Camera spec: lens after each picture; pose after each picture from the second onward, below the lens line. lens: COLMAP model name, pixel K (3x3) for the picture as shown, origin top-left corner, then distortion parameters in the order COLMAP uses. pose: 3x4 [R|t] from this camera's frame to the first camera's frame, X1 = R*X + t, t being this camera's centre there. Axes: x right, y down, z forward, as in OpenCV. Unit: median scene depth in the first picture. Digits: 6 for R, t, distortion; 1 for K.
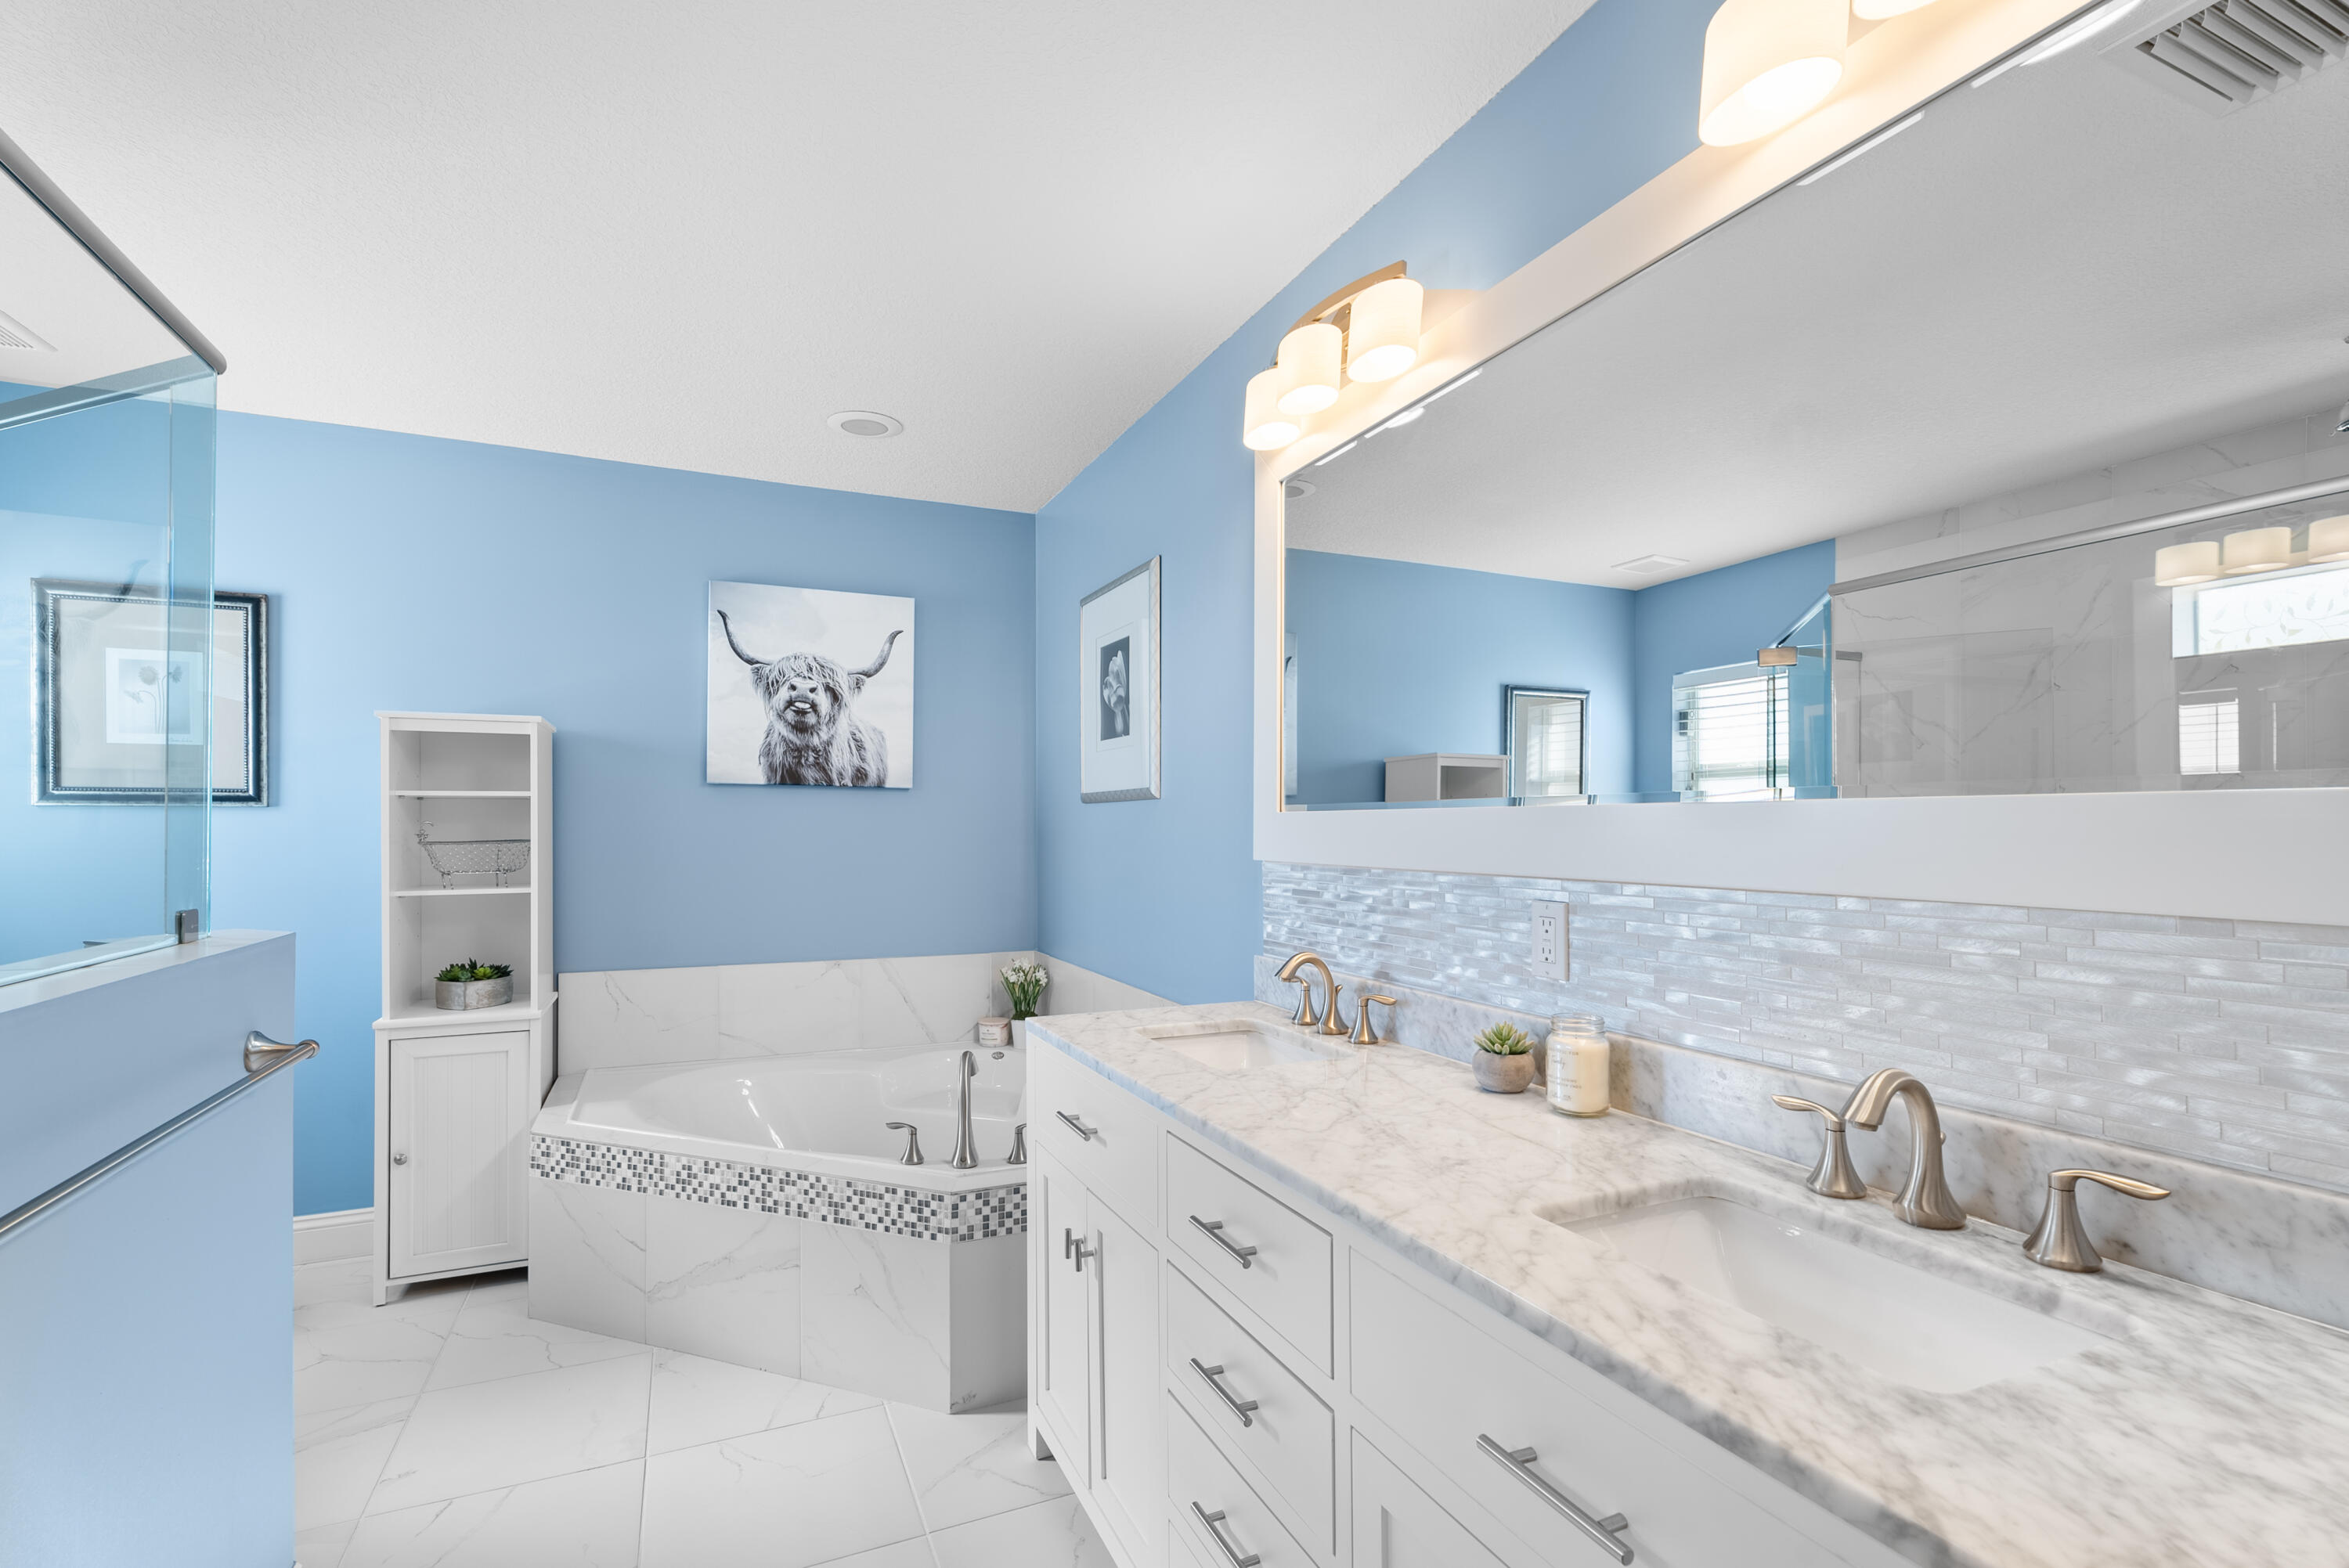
lens RADIAL K [[1052.8, 0, 1172.1], [0, 1052.8, 806.4], [0, 0, 1]] dist [-0.000756, 0.000292]
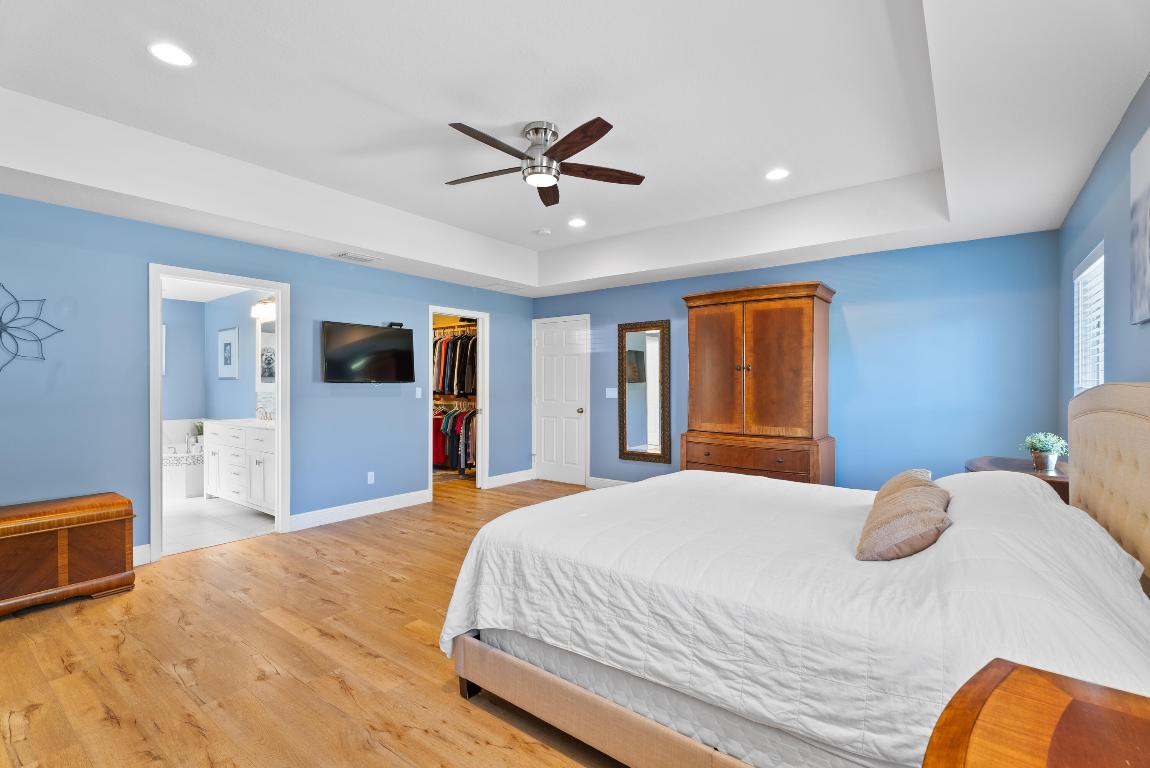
lens RADIAL K [[515.5, 0, 577.3], [0, 515.5, 380.1], [0, 0, 1]] dist [-0.000756, 0.000292]
pose [[0.877657, -0.001096, 0.479287, 0.193422], [-0.006044, 0.999893, 0.013354, -0.040085], [-0.479250, -0.014617, 0.877557, -1.558320]]
